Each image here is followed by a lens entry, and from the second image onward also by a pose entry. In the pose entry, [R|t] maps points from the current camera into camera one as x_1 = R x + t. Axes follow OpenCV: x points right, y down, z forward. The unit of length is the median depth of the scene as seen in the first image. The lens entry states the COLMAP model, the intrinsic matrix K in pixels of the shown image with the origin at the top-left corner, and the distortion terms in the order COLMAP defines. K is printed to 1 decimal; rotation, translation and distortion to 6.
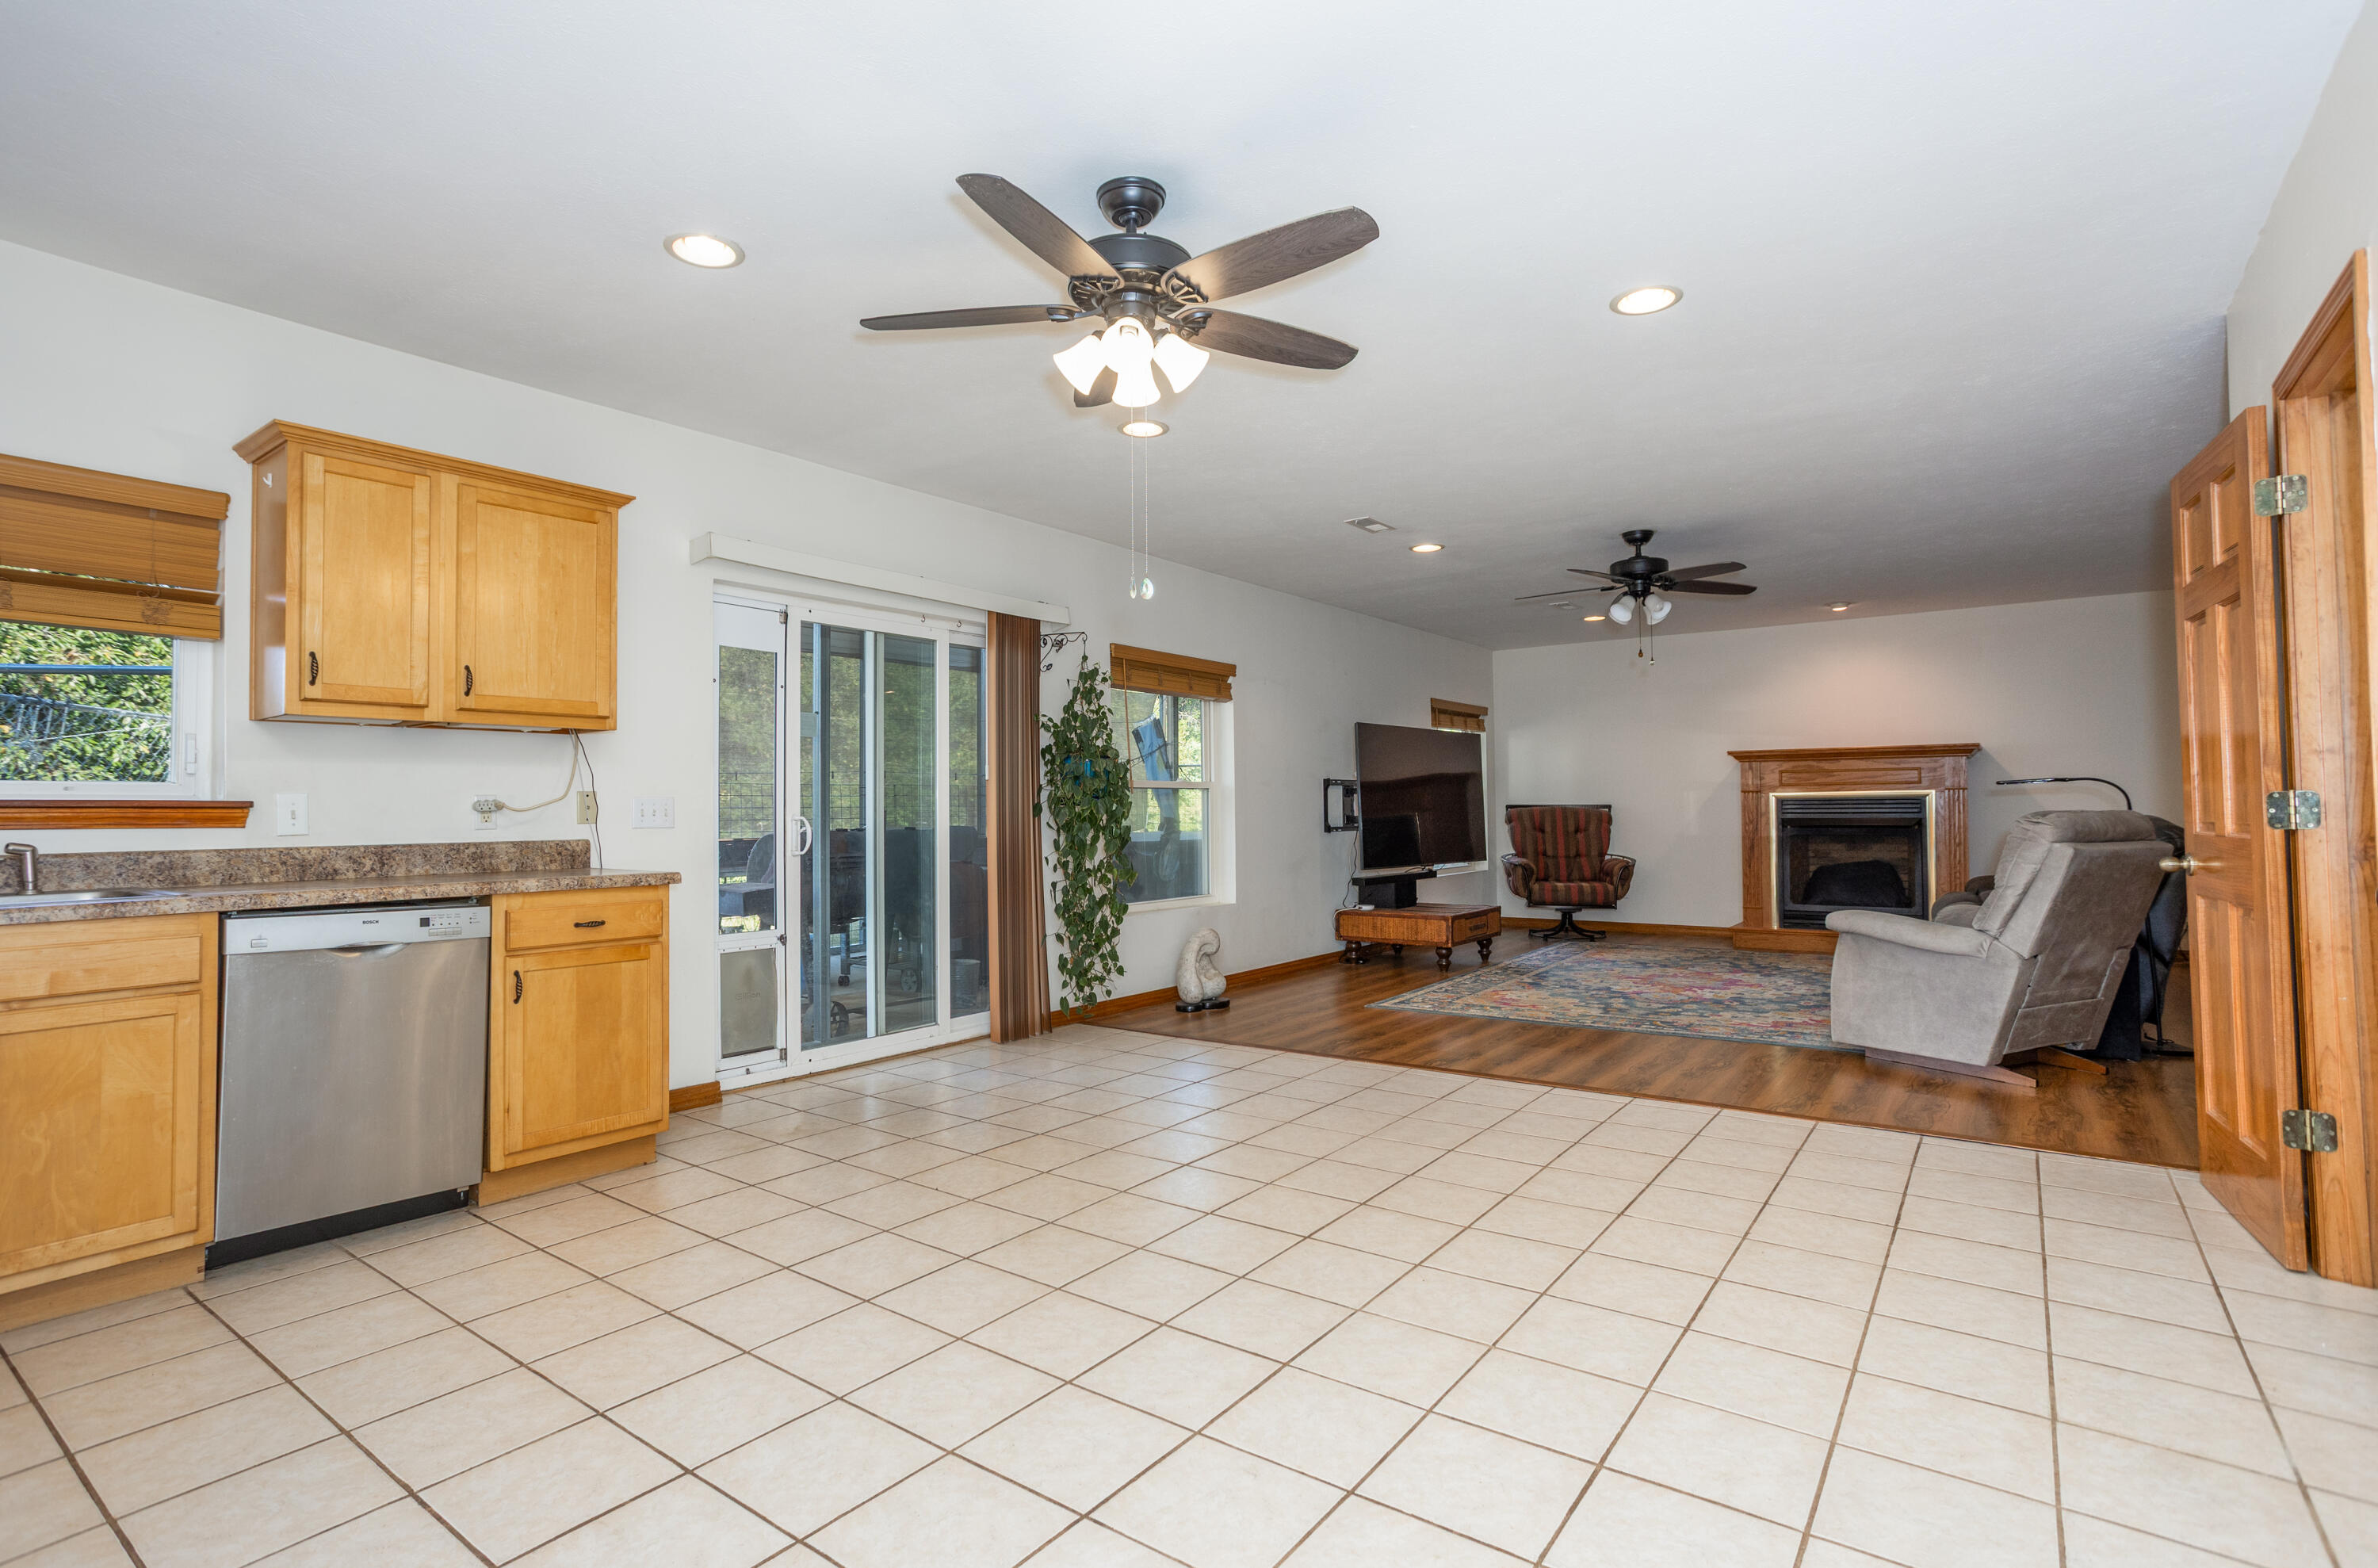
lens RADIAL K [[1155.8, 0, 1166.6], [0, 1155.8, 777.6], [0, 0, 1]] dist [-0.055634, 0.038274]
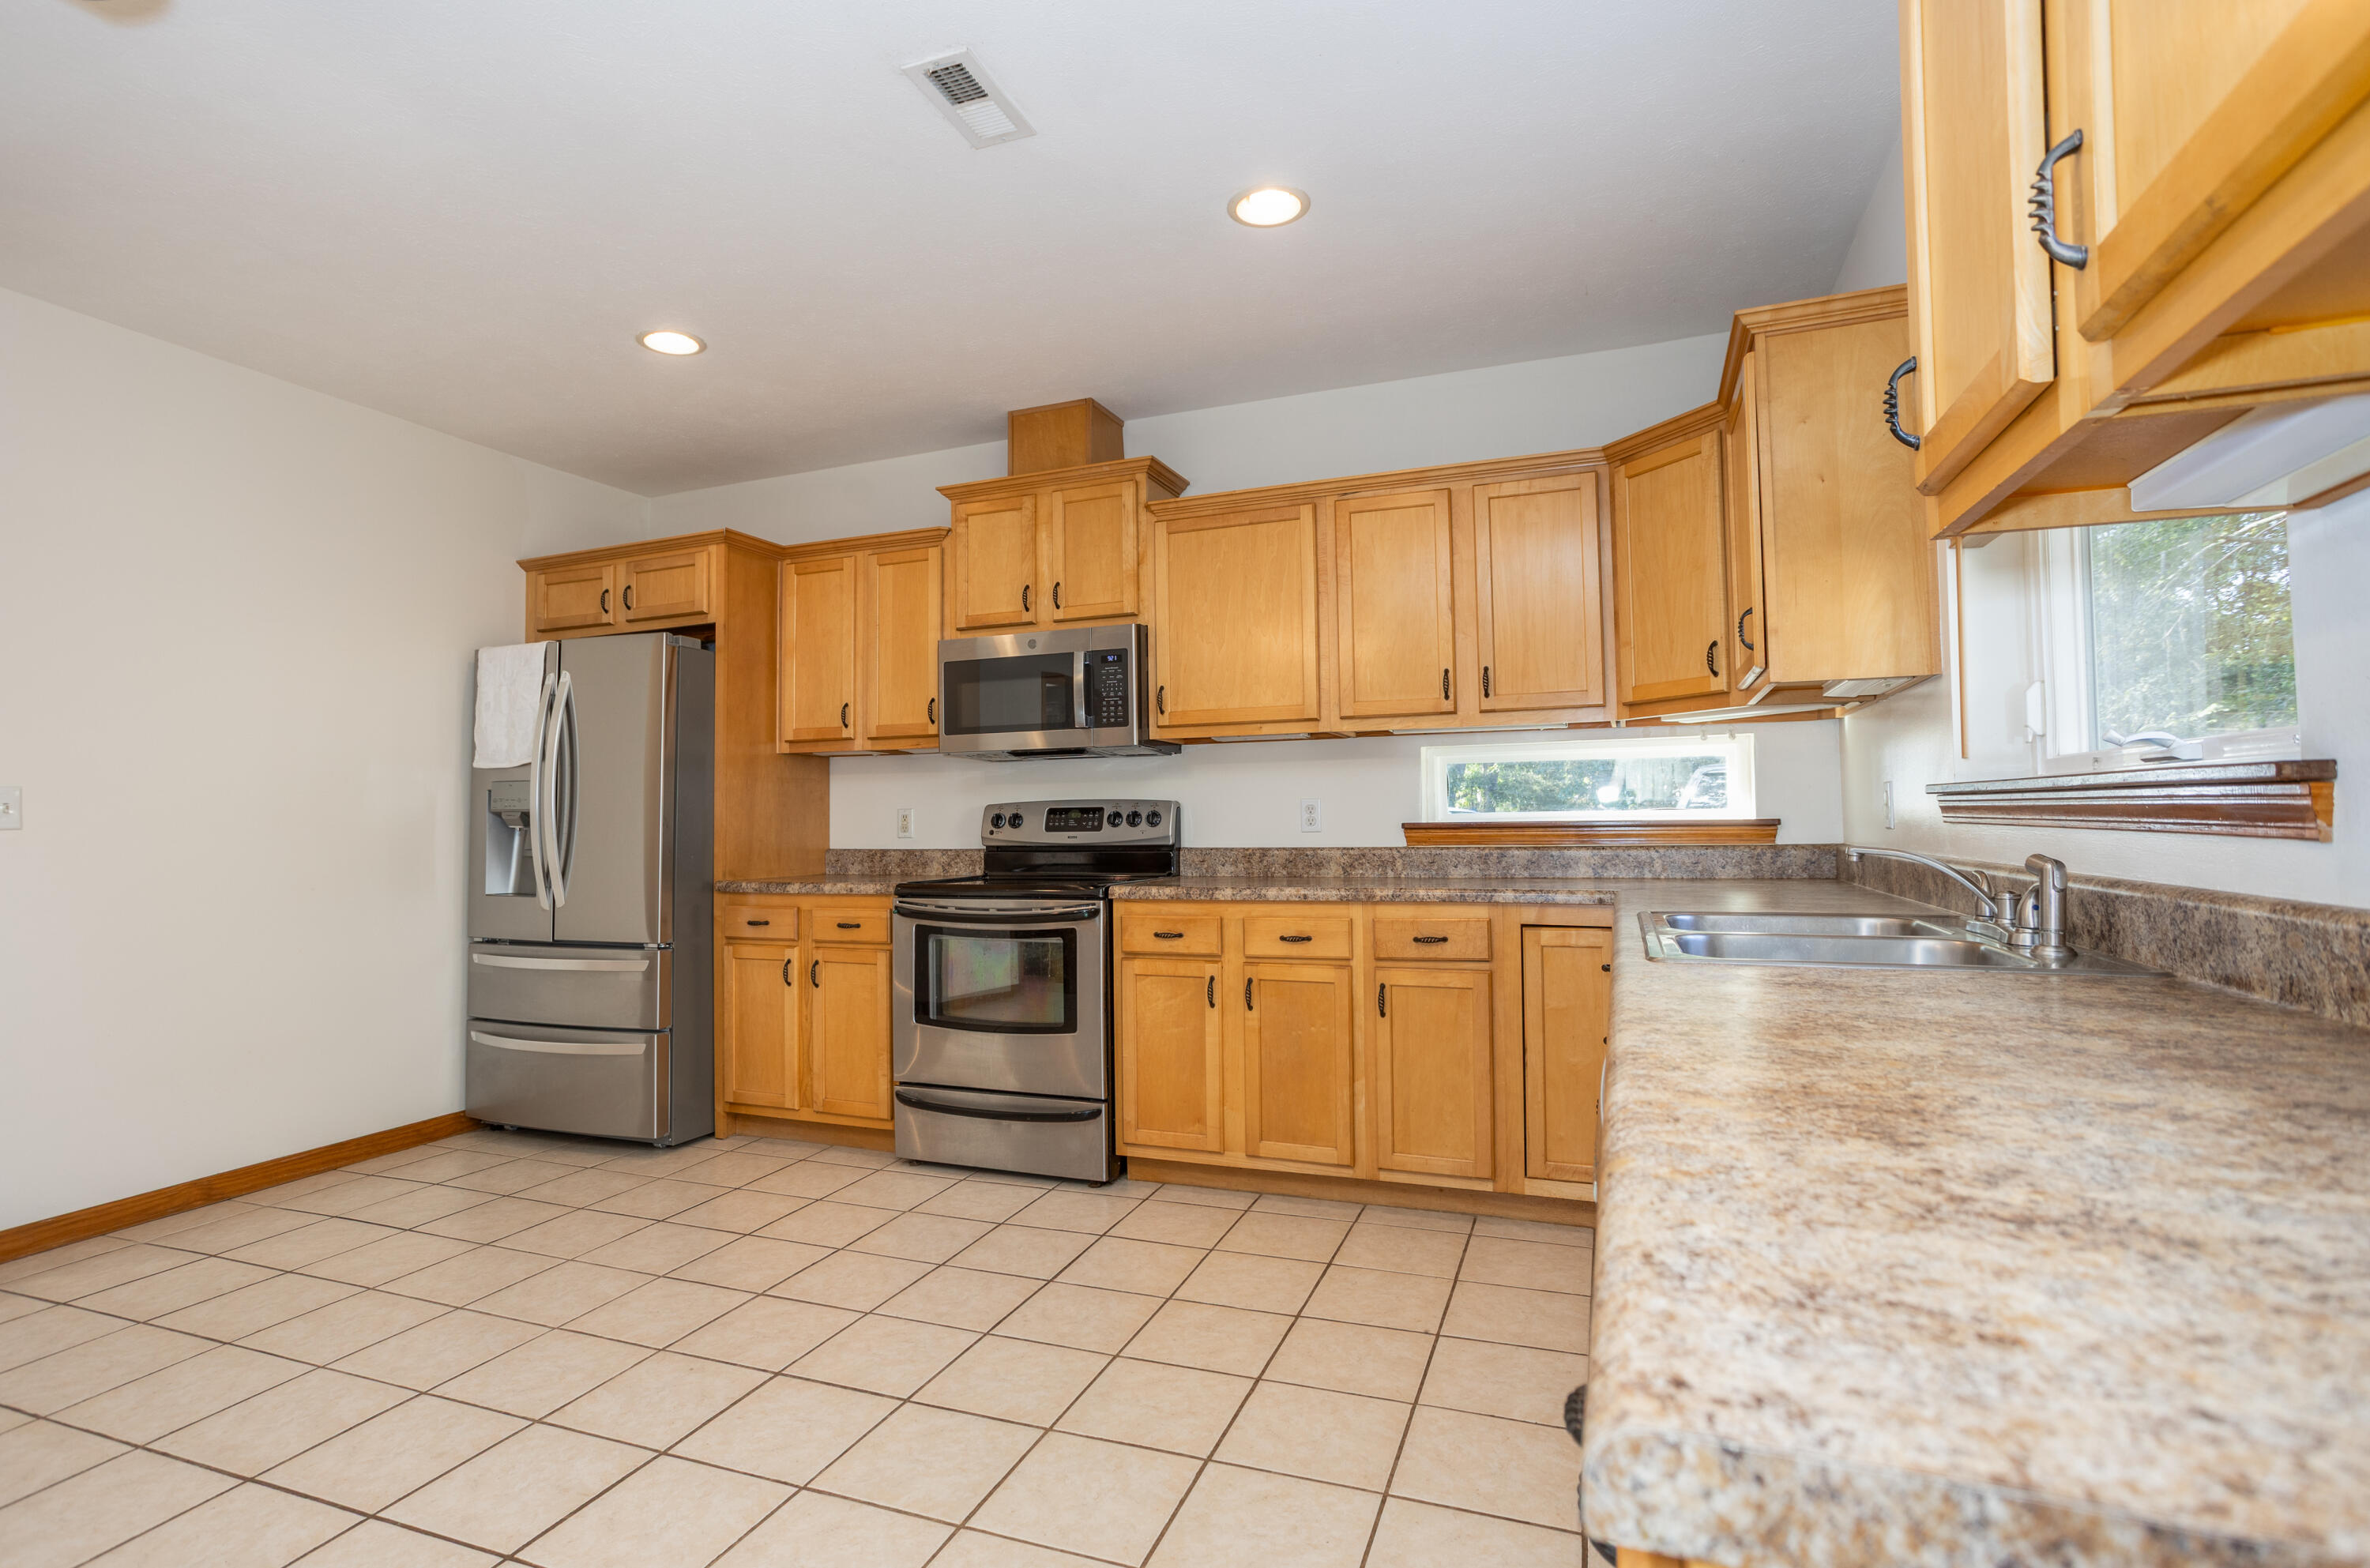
lens RADIAL K [[1151.8, 0, 1162.7], [0, 1151.8, 777.6], [0, 0, 1]] dist [-0.055634, 0.038274]
pose [[-0.962212, 0.009990, -0.272120, -0.396278], [0.027757, 0.997720, -0.061523, 0.035911], [0.270884, -0.066751, -0.960295, 1.190800]]
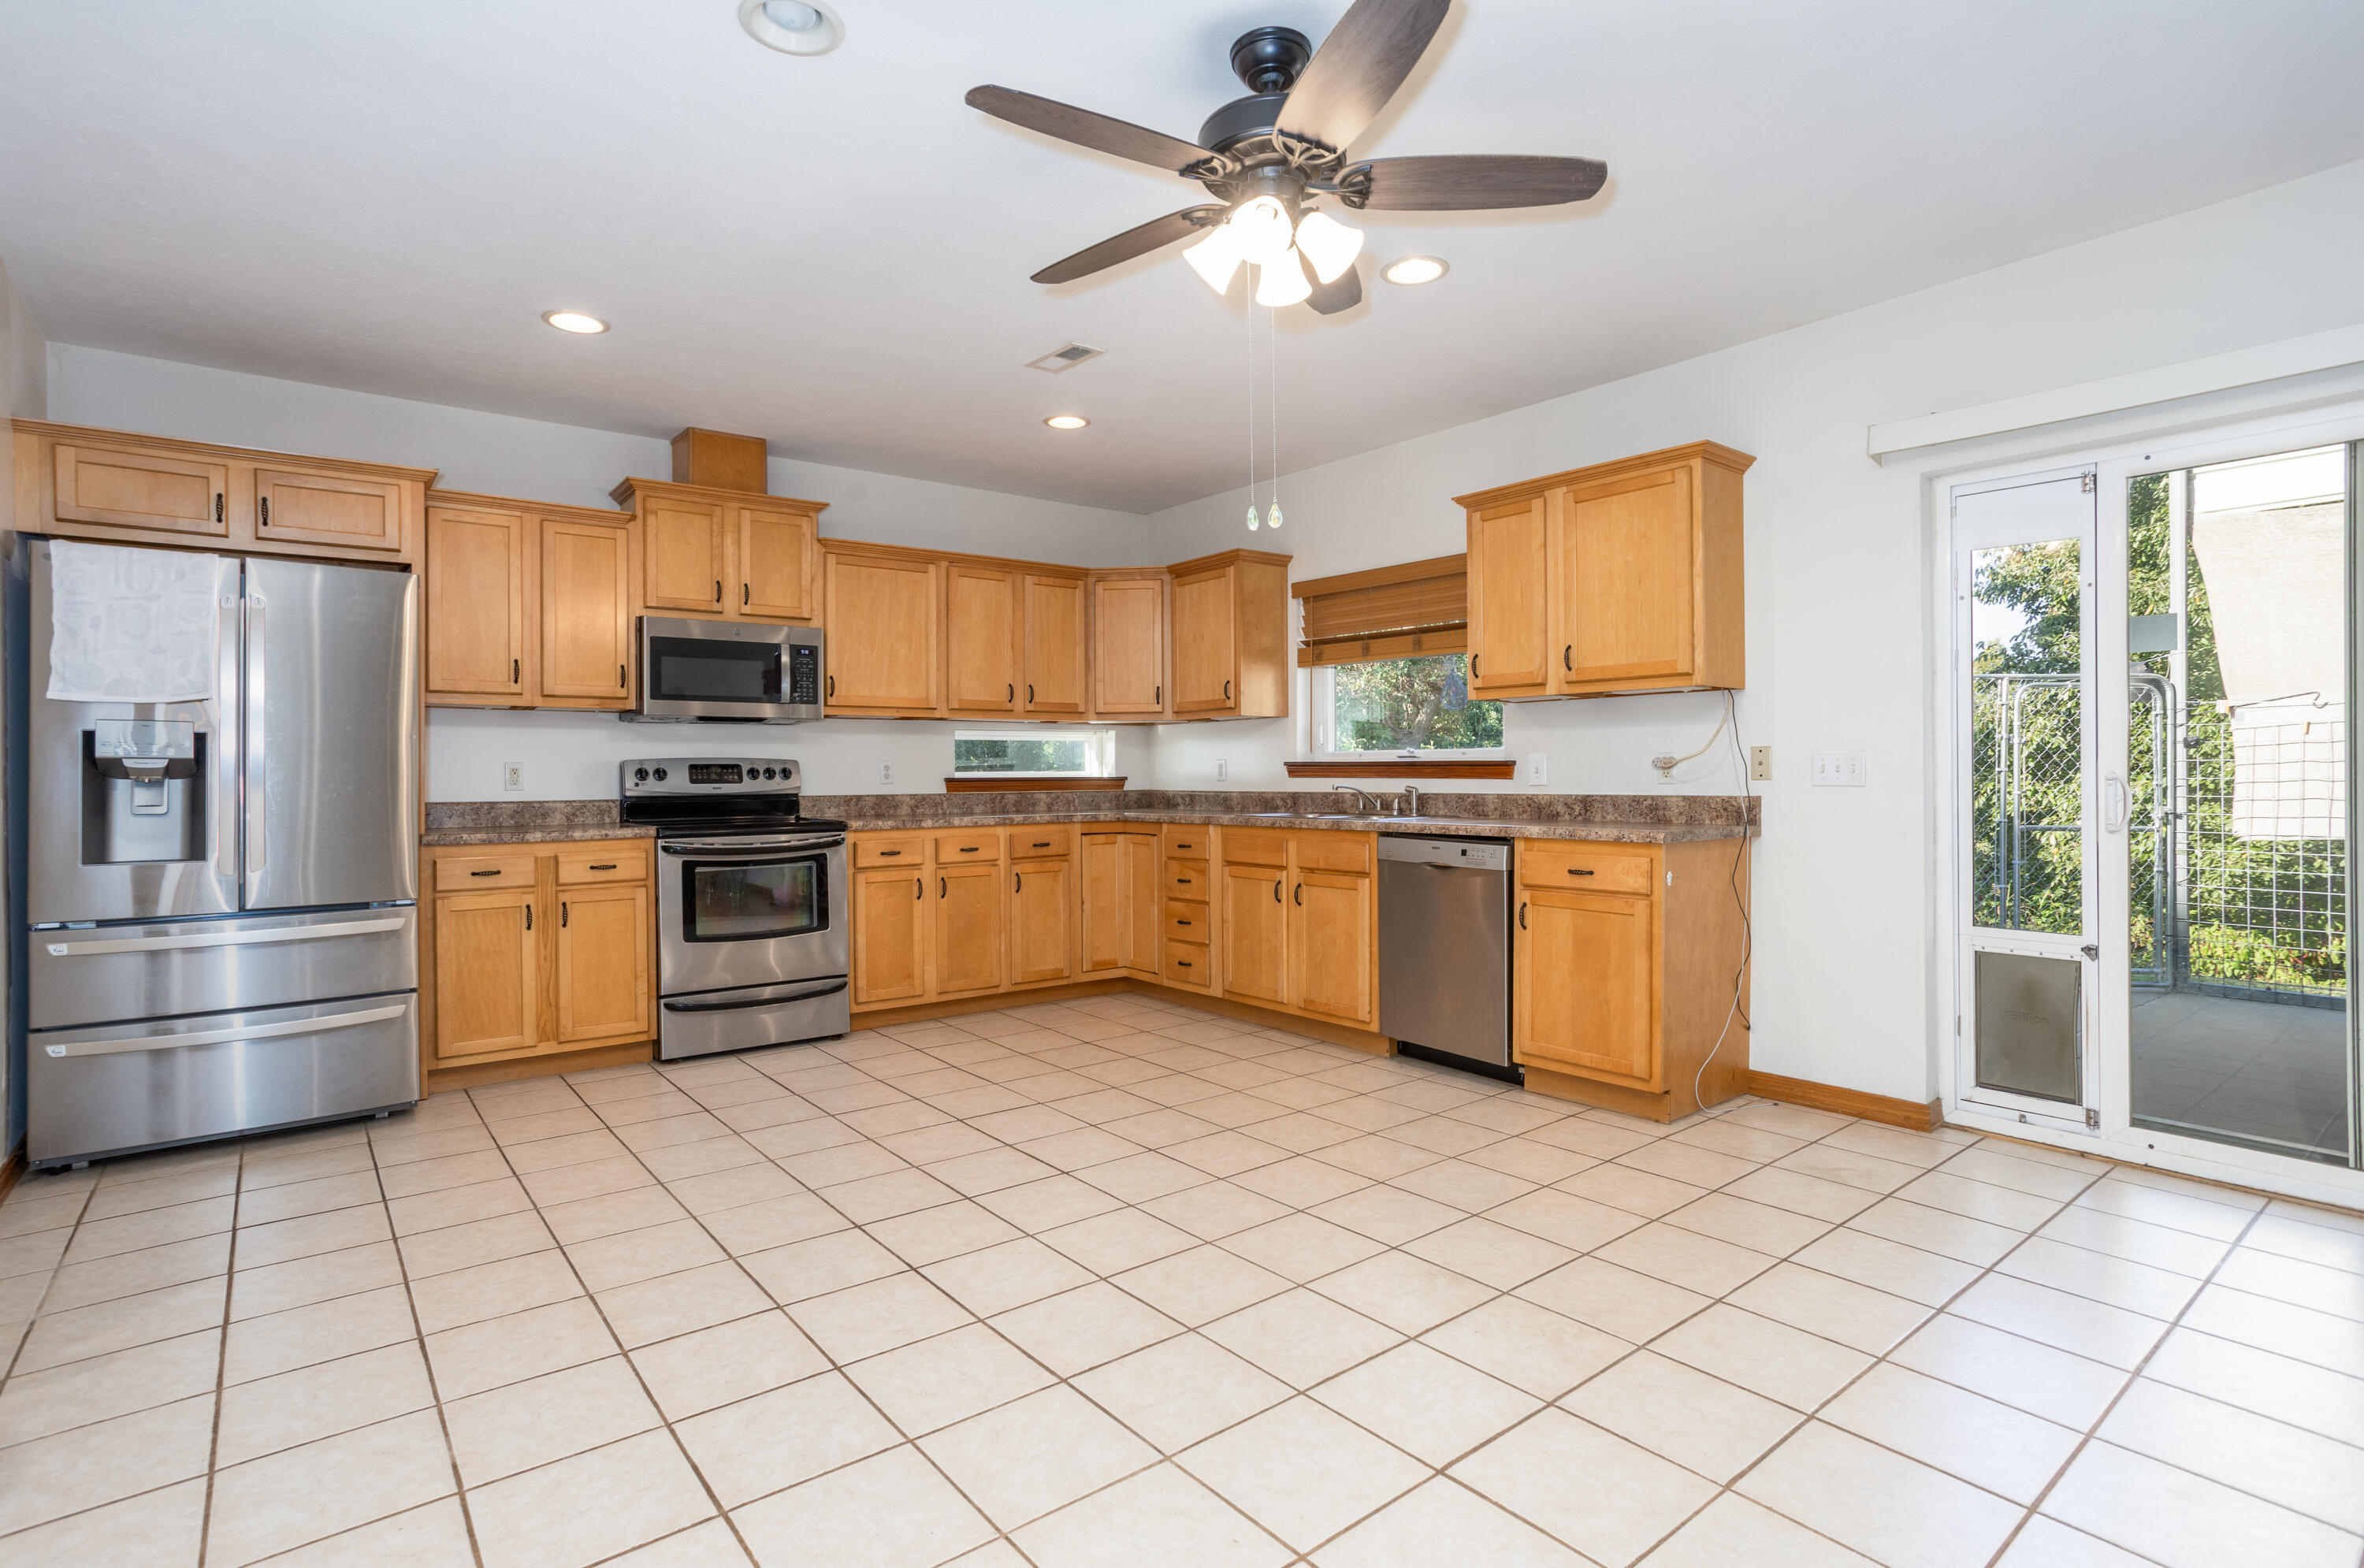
lens RADIAL K [[1148.9, 0, 1159.7], [0, 1148.9, 777.6], [0, 0, 1]] dist [-0.055634, 0.038274]
pose [[-0.257240, 0.012820, -0.966263, 0.663966], [0.034196, 0.999407, 0.004156, 0.020633], [0.965742, -0.031973, -0.257526, 0.918533]]
